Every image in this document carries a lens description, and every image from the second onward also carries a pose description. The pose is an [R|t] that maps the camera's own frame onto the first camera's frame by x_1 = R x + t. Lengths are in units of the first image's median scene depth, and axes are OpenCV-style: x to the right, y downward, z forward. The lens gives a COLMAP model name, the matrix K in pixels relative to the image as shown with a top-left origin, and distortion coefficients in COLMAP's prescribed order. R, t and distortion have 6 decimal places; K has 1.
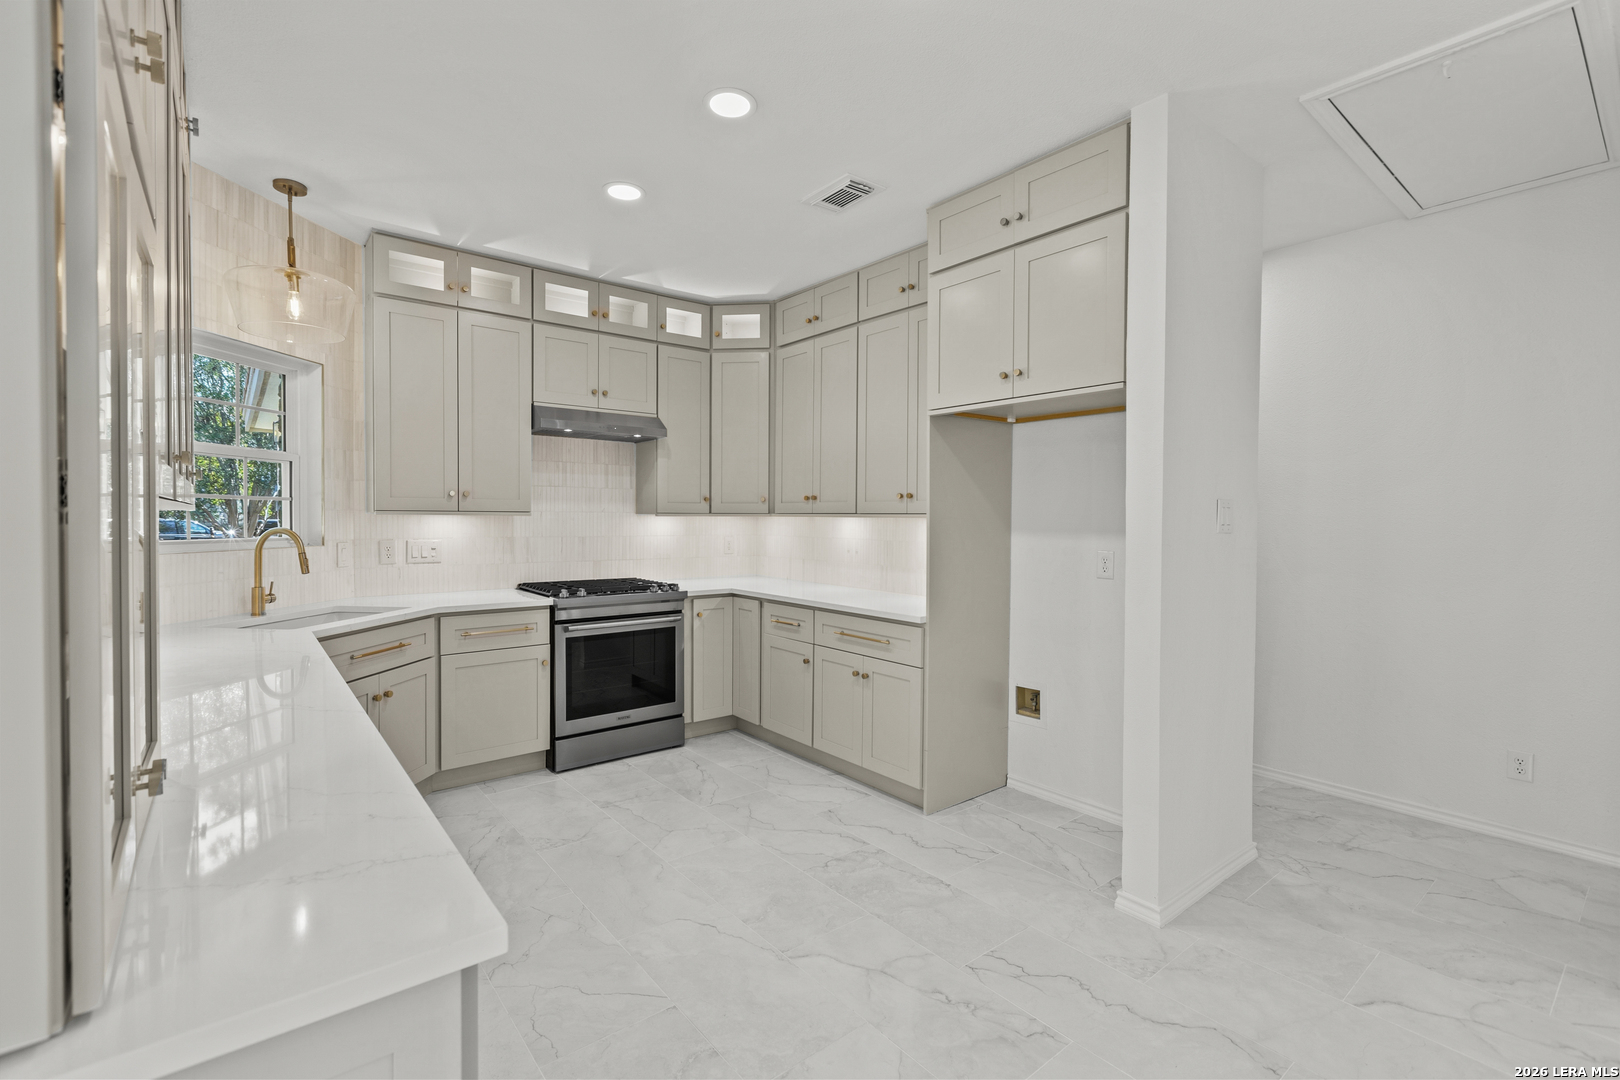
lens RADIAL K [[723.6, 0, 807.8], [0, 723.6, 532.0], [0, 0, 1]] dist [0.003629, -0.000981]
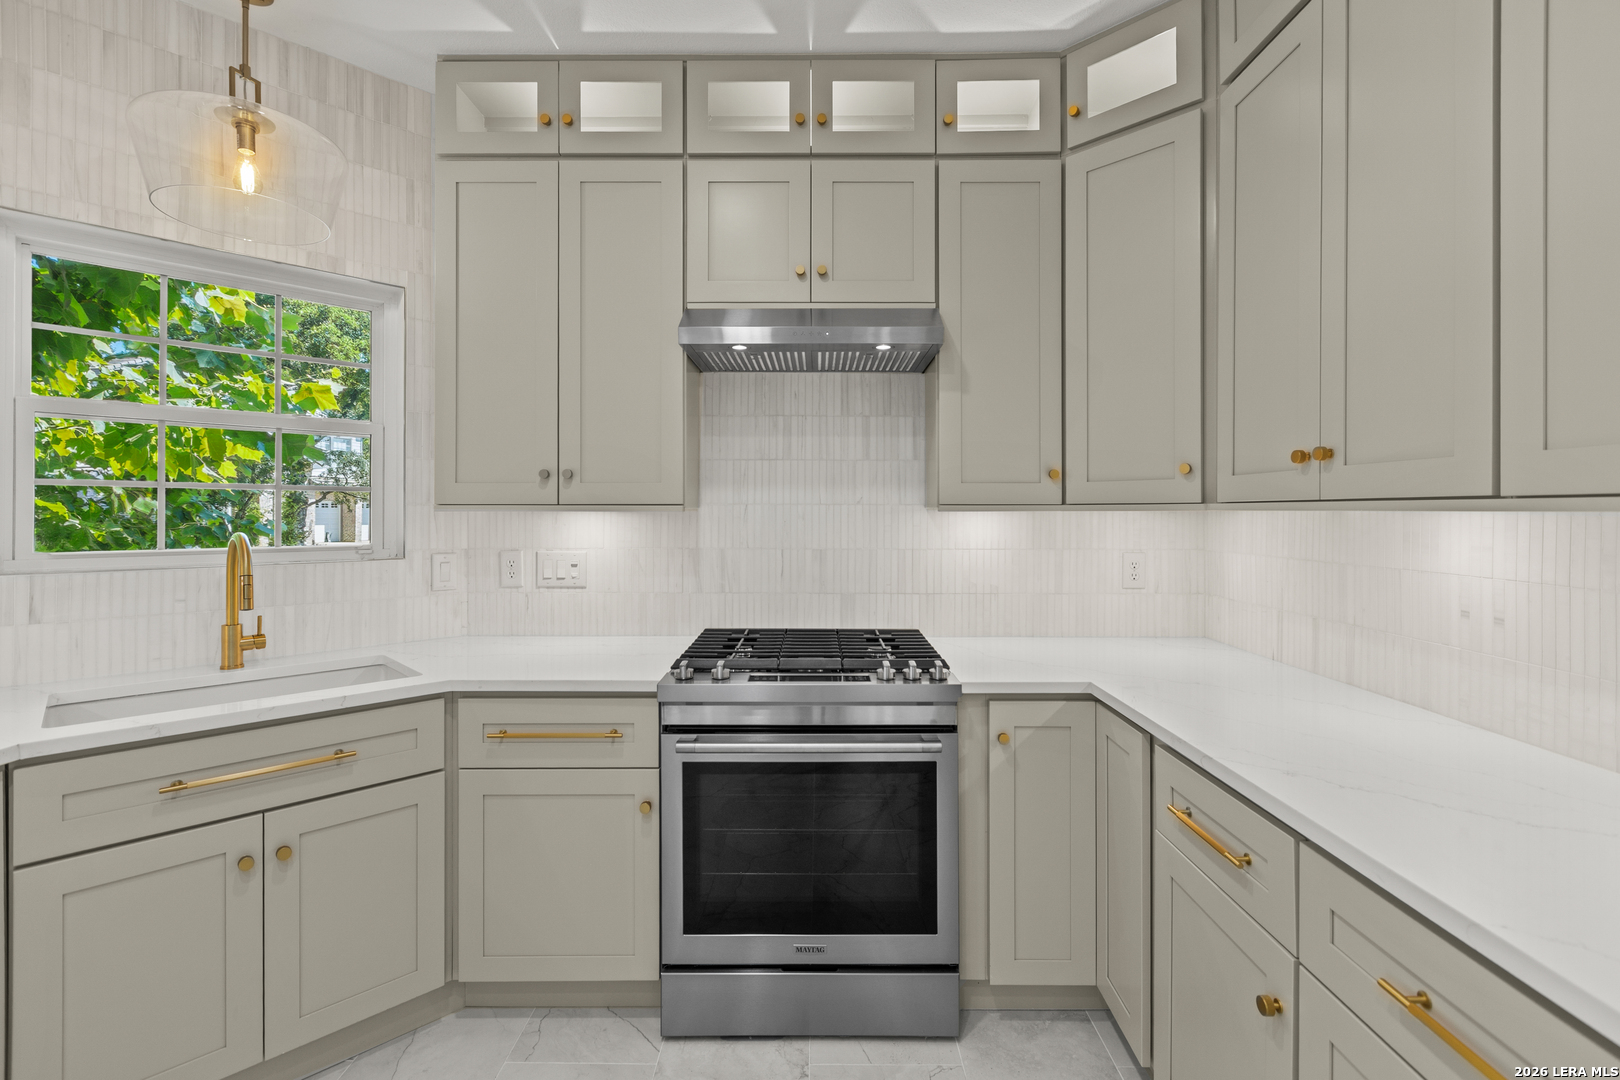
lens RADIAL K [[723.6, 0, 817.6], [0, 723.6, 510.2], [0, 0, 1]] dist [0.003629, -0.000981]
pose [[0.772764, -0.006218, -0.634662, 0.040834], [-0.008624, 0.999757, -0.020295, -0.012739], [0.634634, 0.021156, 0.772523, 0.604256]]
